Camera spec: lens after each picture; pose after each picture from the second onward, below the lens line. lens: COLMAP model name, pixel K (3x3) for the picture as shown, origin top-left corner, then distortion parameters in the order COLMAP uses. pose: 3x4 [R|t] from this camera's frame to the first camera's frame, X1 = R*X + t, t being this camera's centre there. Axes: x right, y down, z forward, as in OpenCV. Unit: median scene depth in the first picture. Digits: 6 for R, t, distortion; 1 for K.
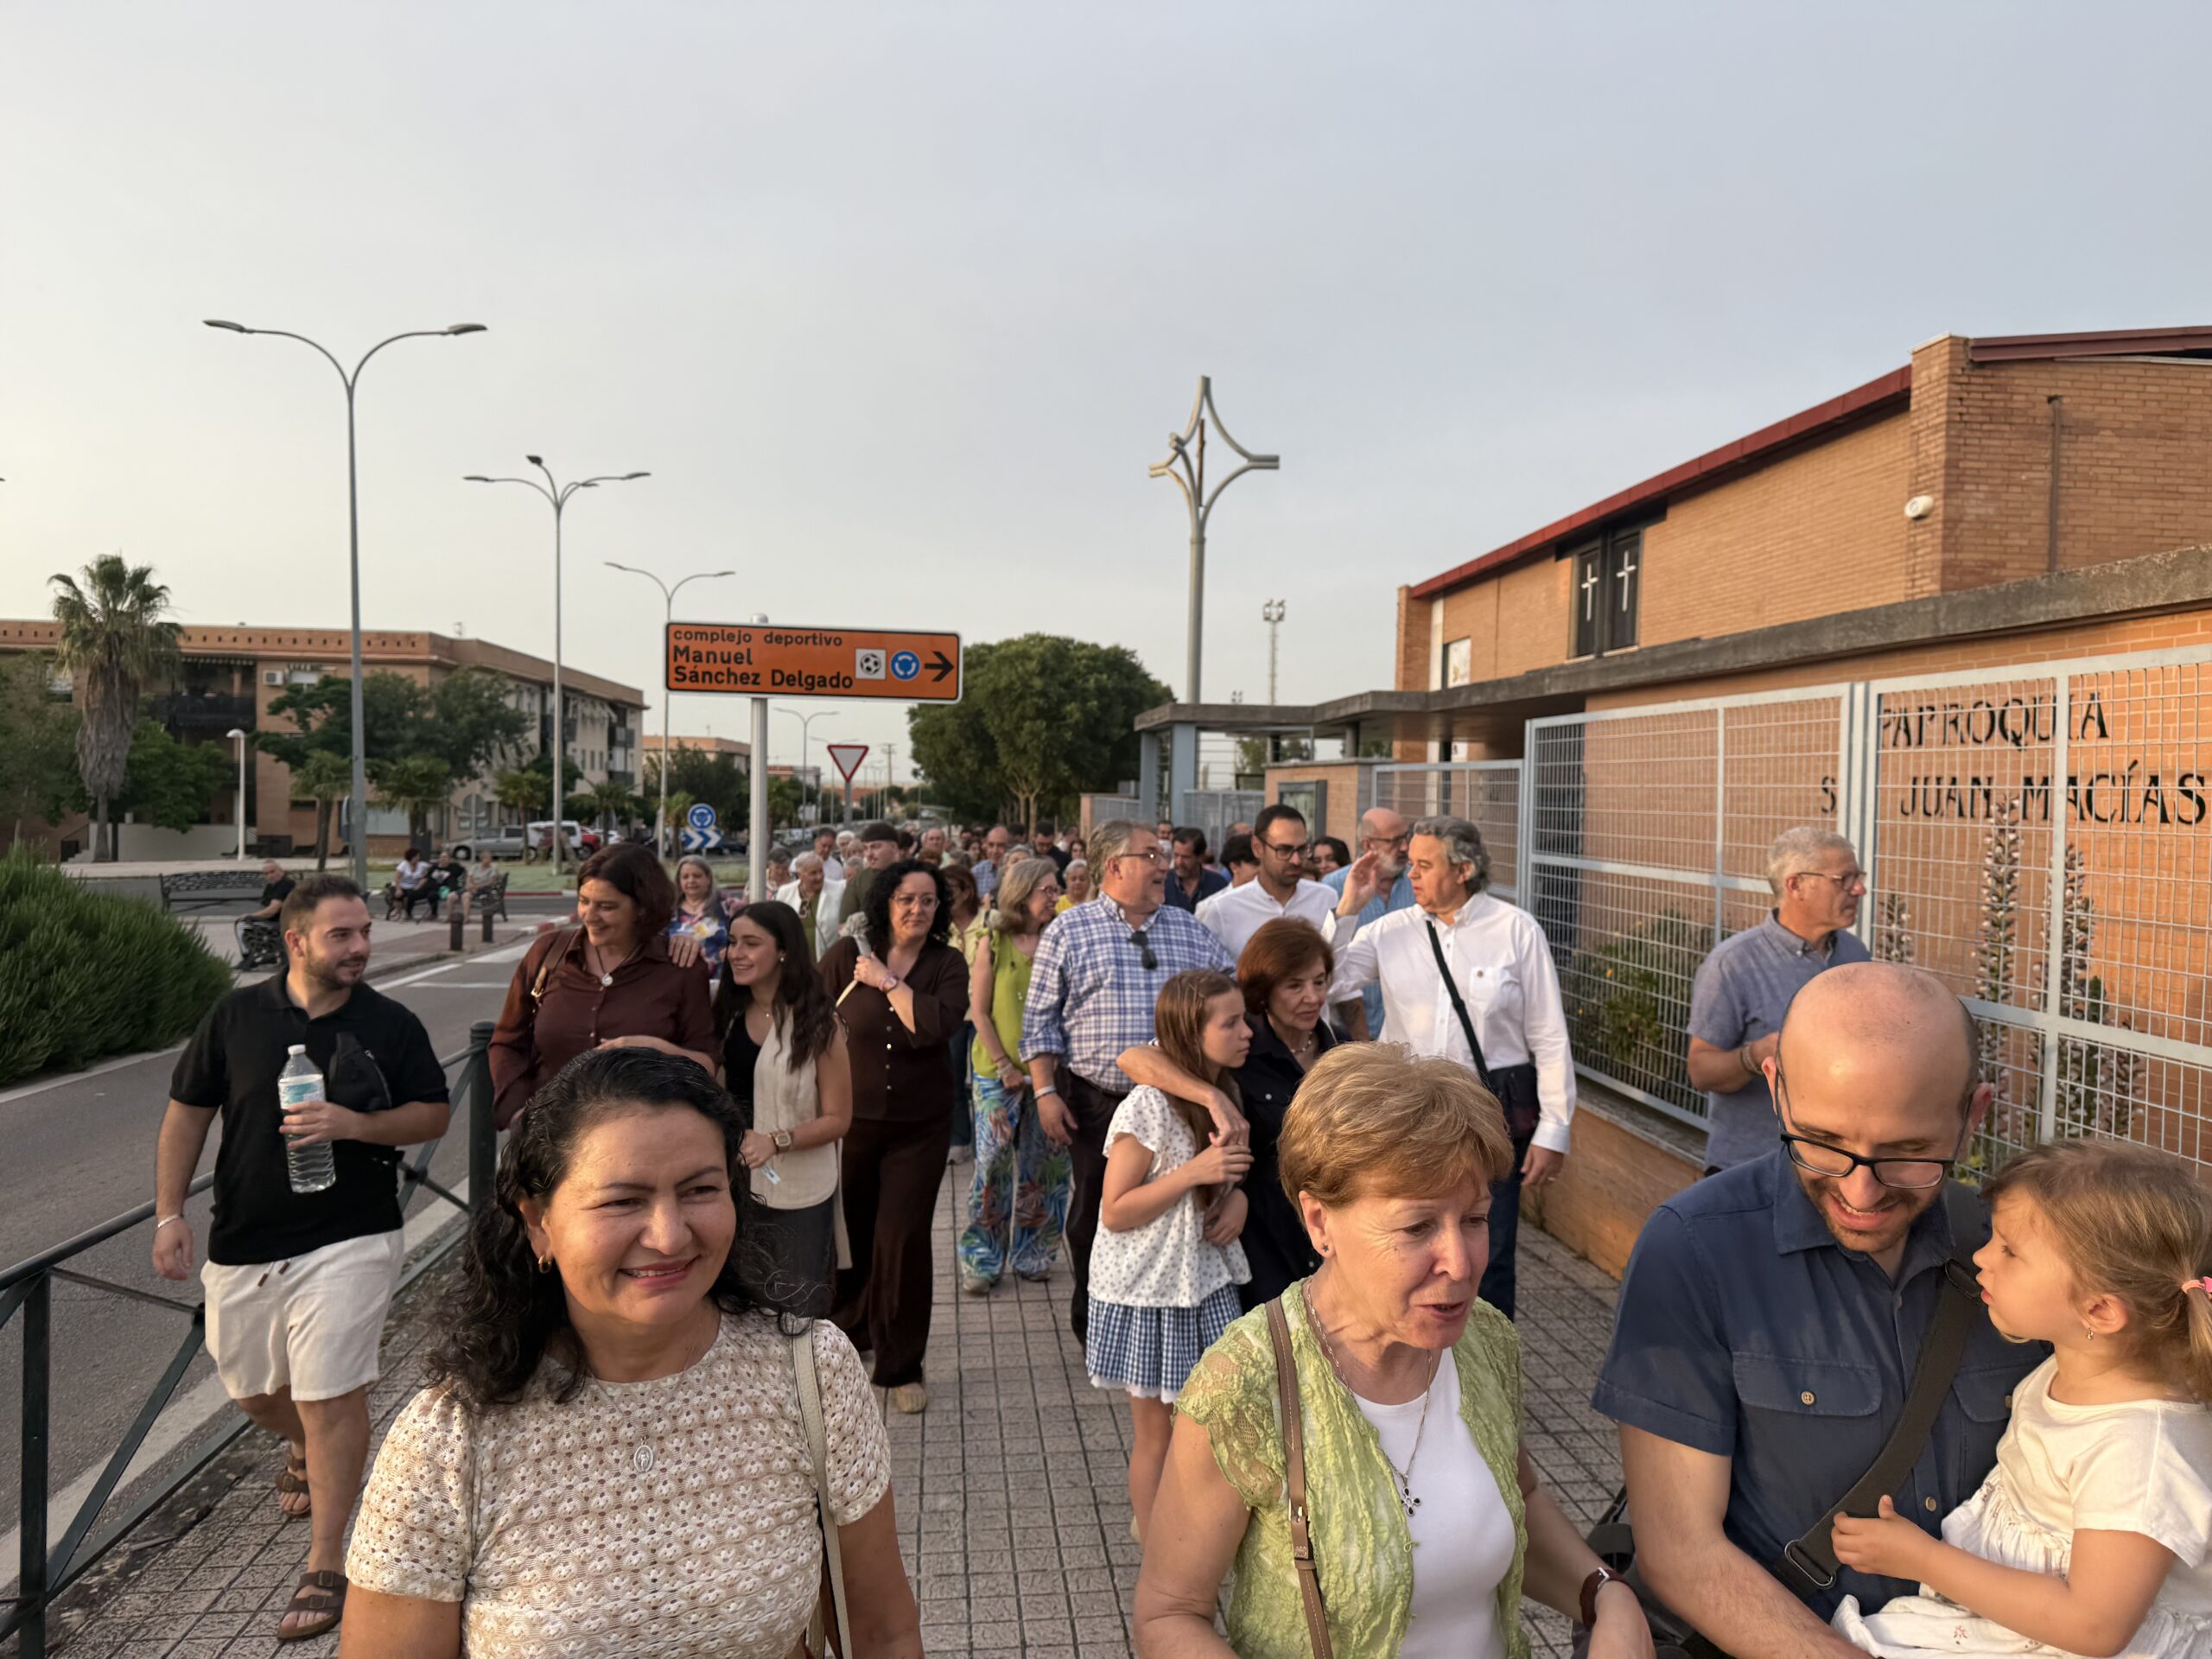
lens RADIAL K [[1543.7, 0, 1106.1], [0, 1543.7, 834.2], [0, 0, 1]] dist [0.187301, -0.373618]
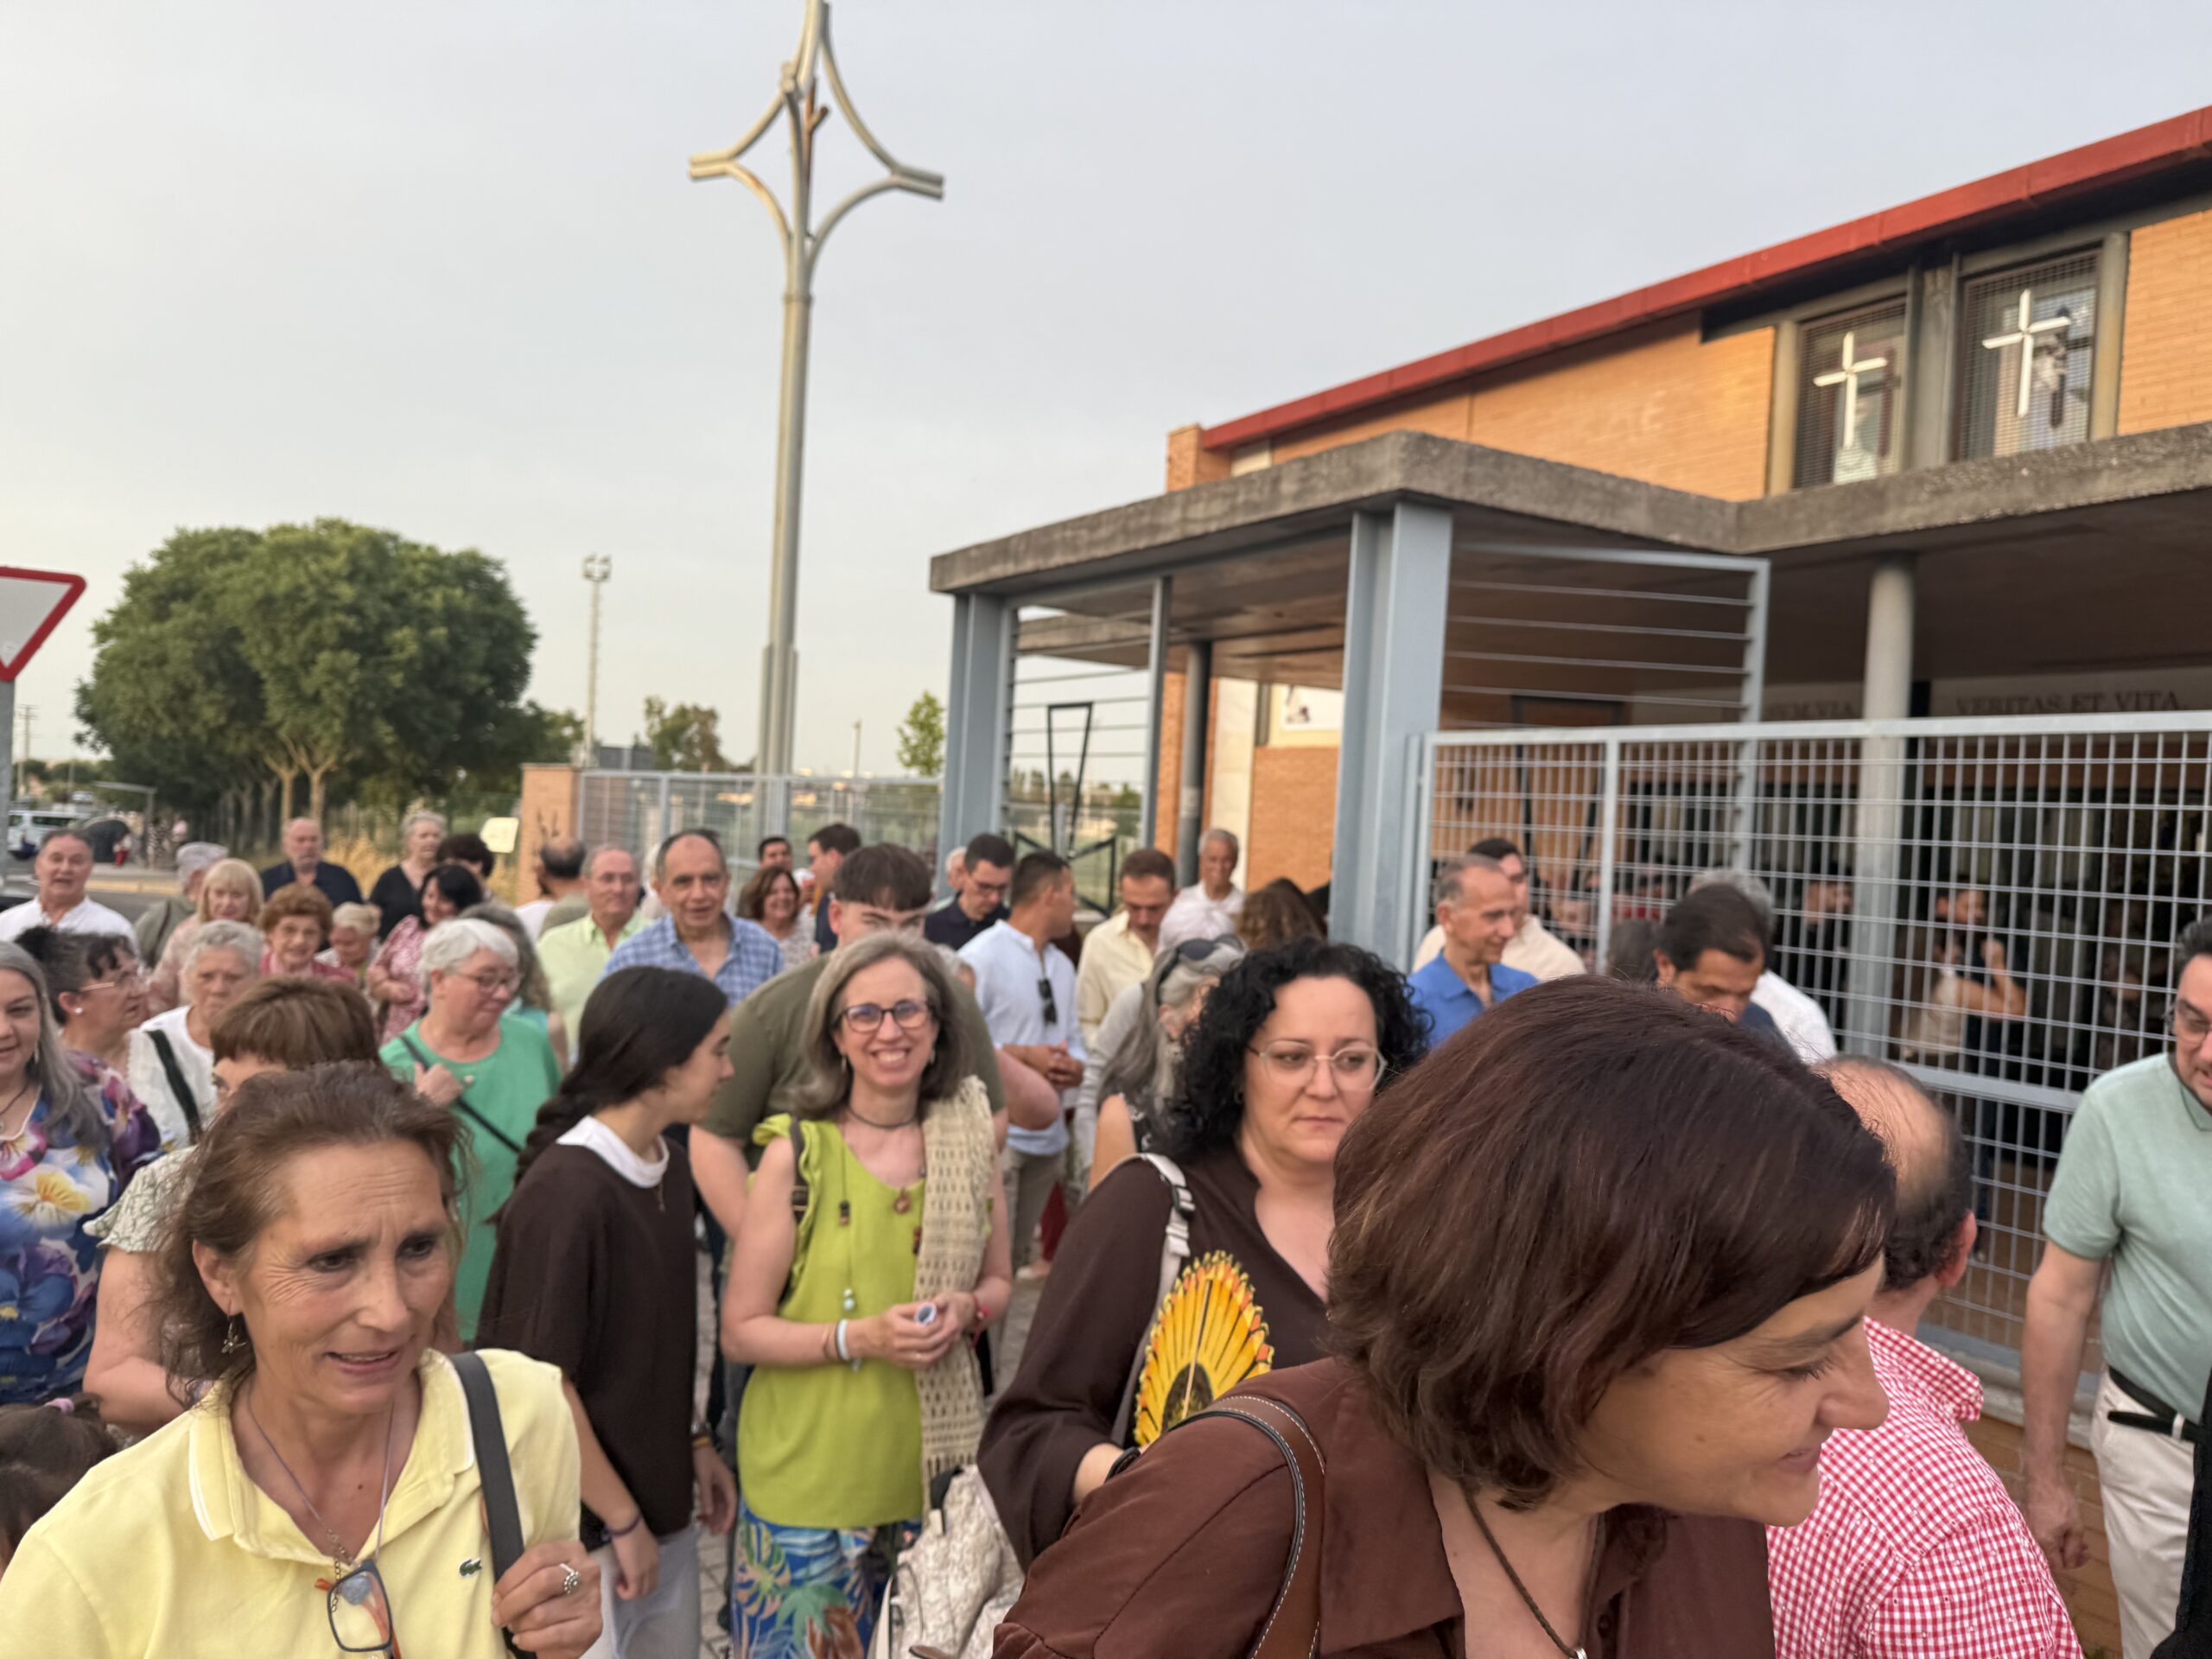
lens RADIAL K [[1579.5, 0, 1103.9], [0, 1579.5, 829.9], [0, 0, 1]] dist [-0.005770, -0.003181]
pose [[0.893676, 0.029315, 0.447754, -0.052318], [-0.026519, 0.999570, -0.012512, -0.001740], [-0.447928, -0.000692, 0.894069, 0.290949]]
